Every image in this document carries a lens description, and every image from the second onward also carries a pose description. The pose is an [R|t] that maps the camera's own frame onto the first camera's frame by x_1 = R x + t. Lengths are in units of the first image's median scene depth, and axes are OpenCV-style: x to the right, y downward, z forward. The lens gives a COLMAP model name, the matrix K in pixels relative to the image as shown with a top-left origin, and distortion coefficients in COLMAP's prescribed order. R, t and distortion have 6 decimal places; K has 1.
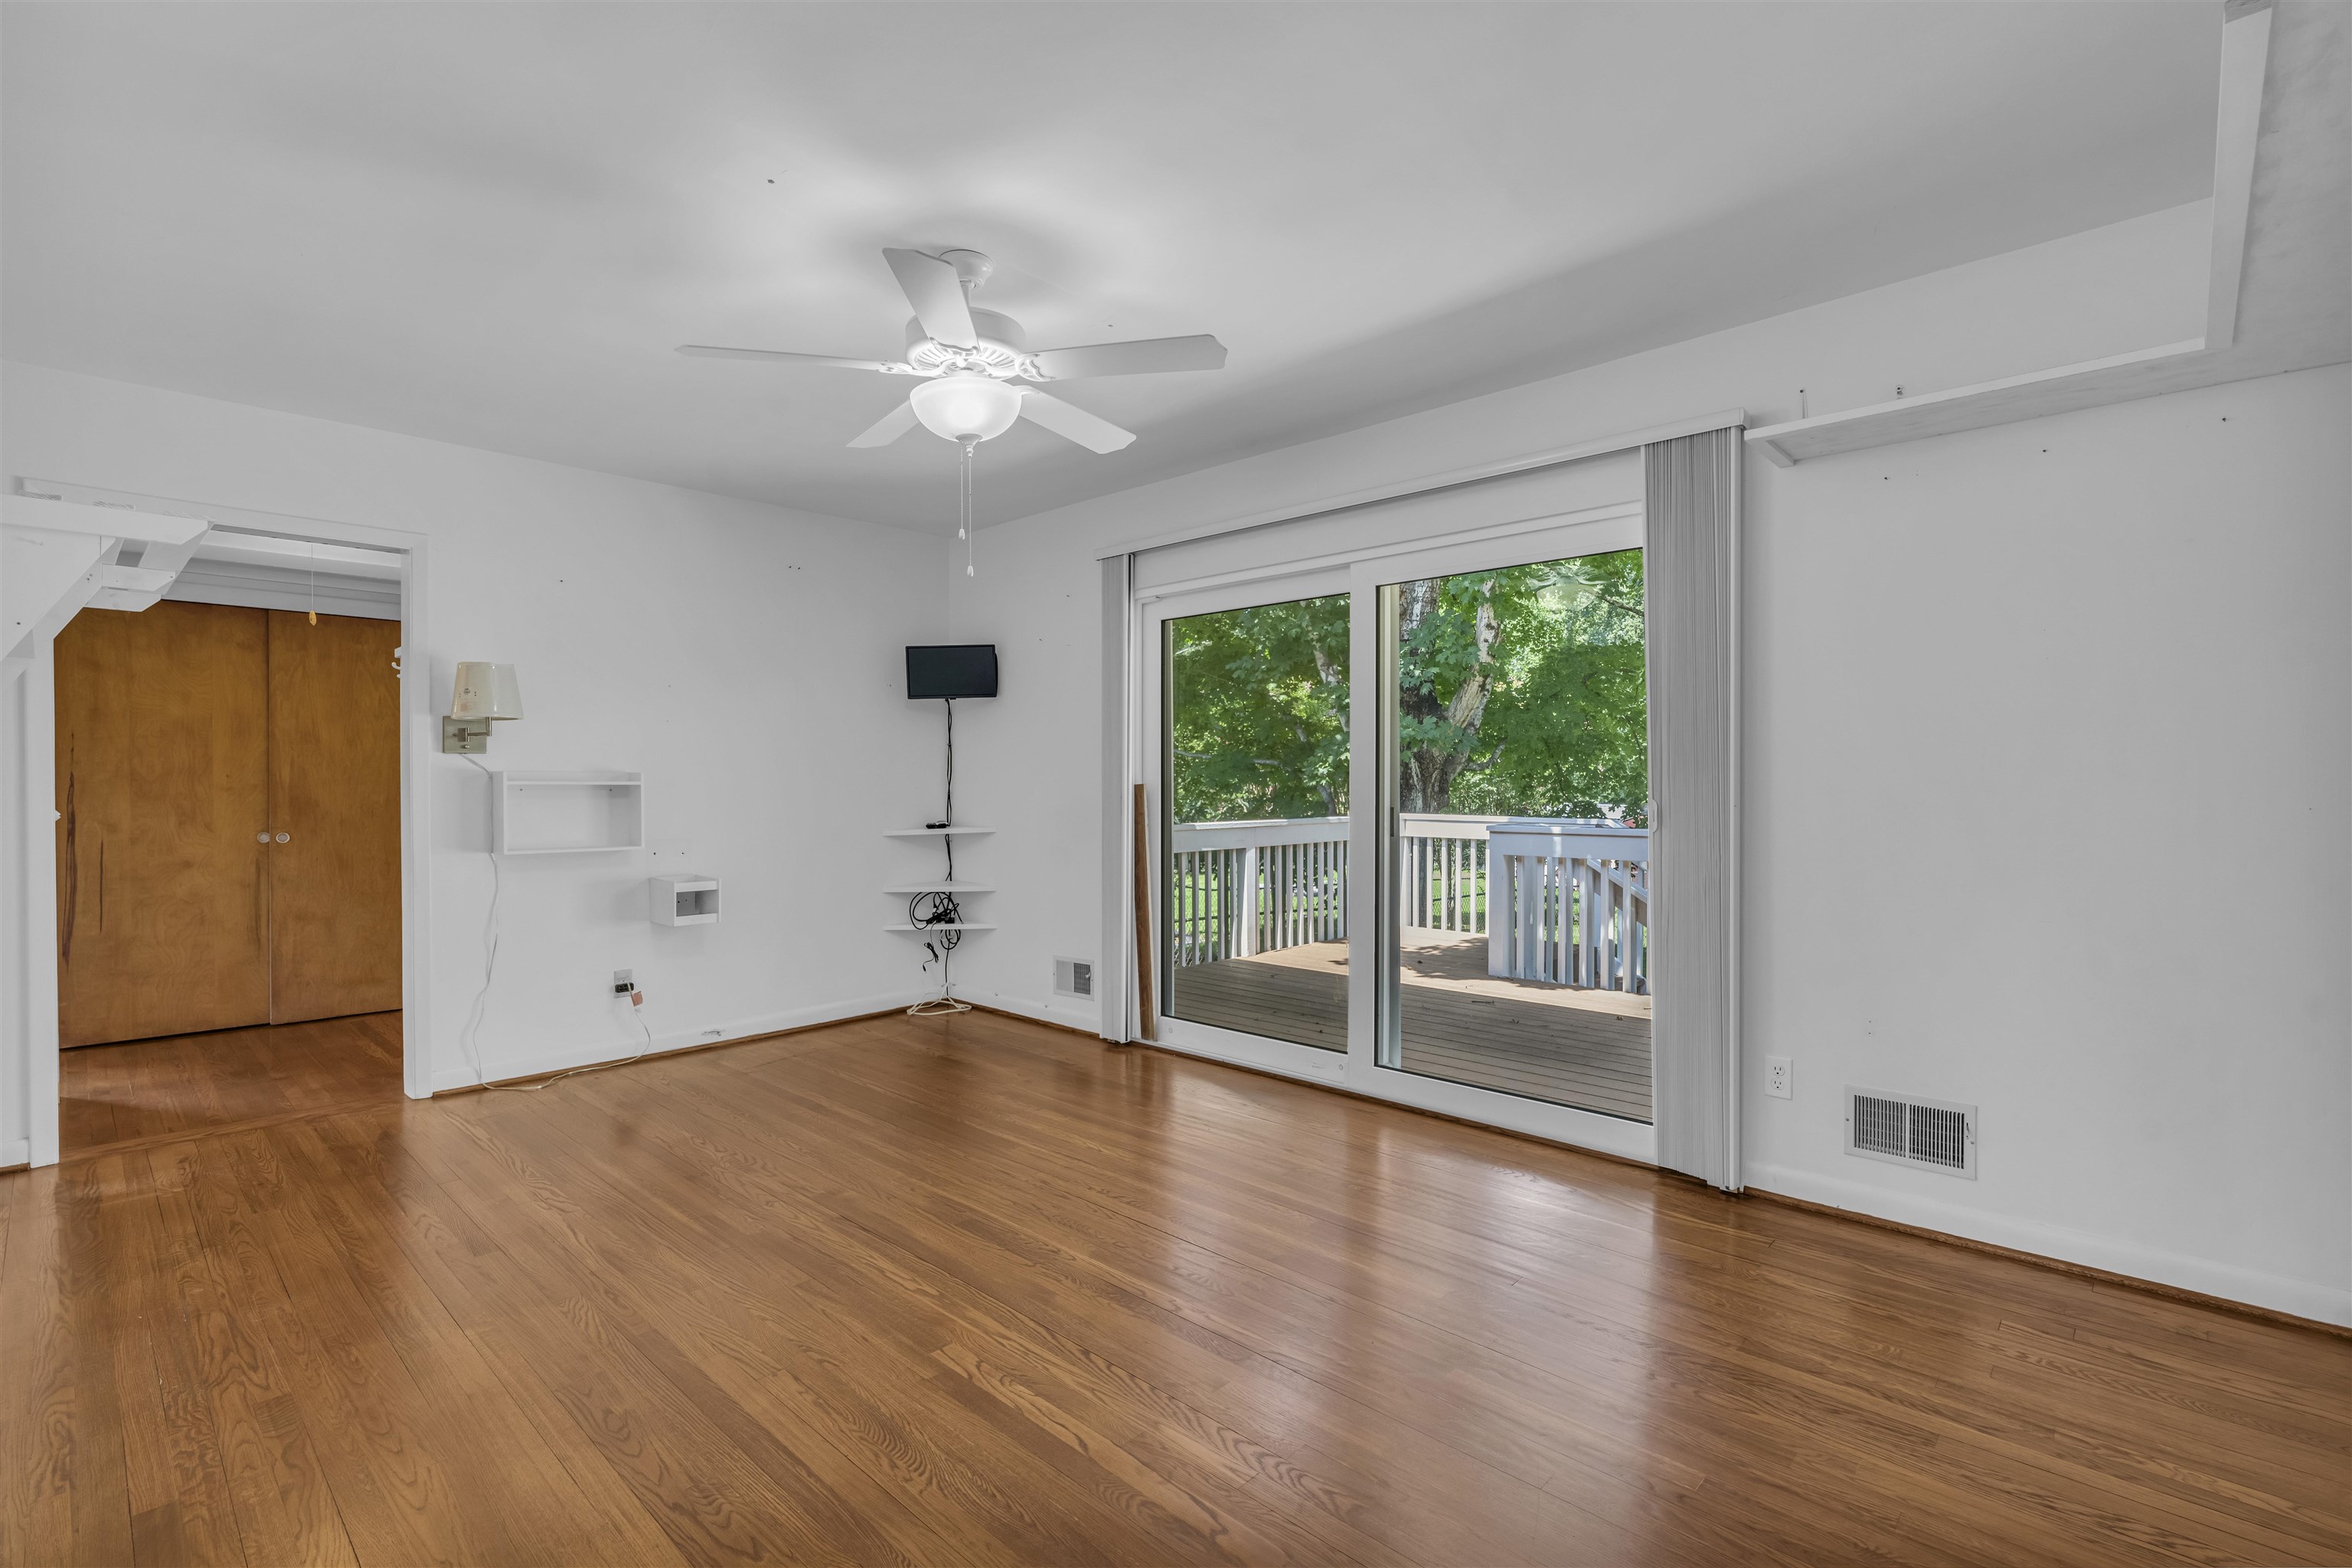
lens RADIAL K [[1088.0, 0, 1176.0], [0, 1088.0, 784.0], [0, 0, 1]] dist [-0.018124, 0.000386]
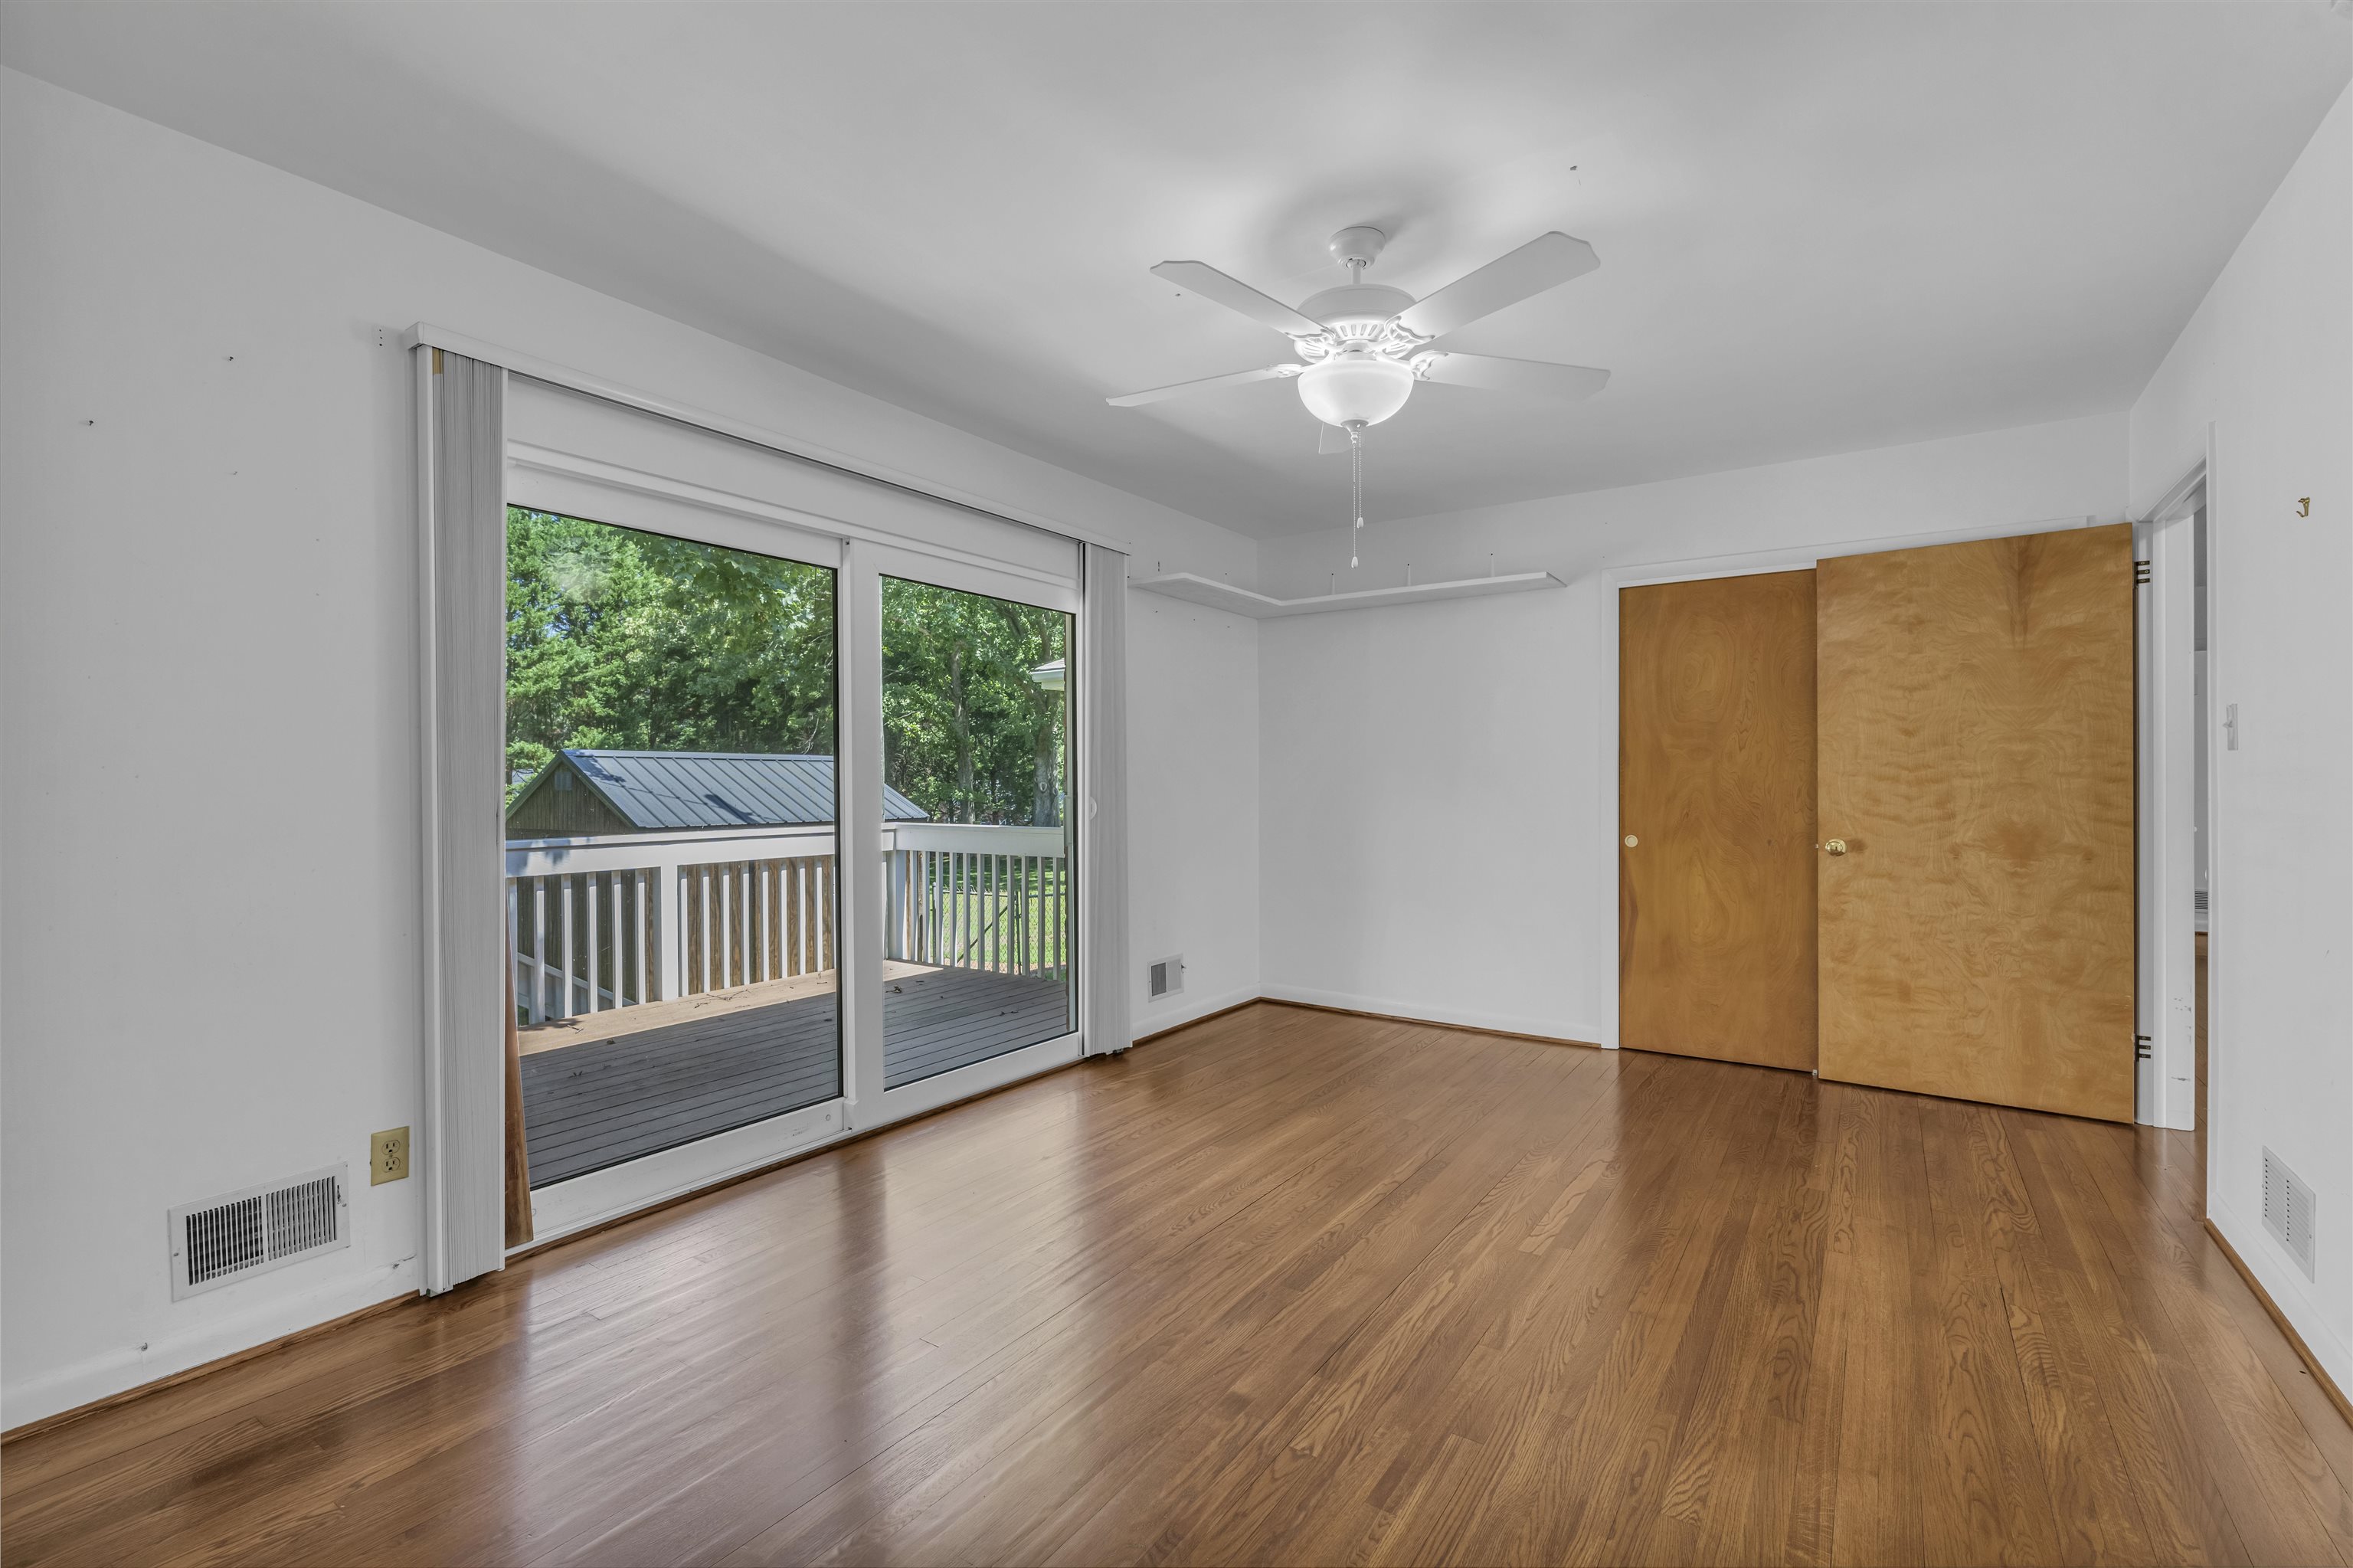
lens RADIAL K [[1066.7, 0, 1171.4], [0, 1066.7, 788.7], [0, 0, 1]] dist [-0.003604, 0.000246]
pose [[-0.175272, -0.006243, 0.984500, -0.961505], [0.005880, 0.999955, 0.007388, -0.005797], [-0.984502, 0.007083, -0.175228, 1.168735]]
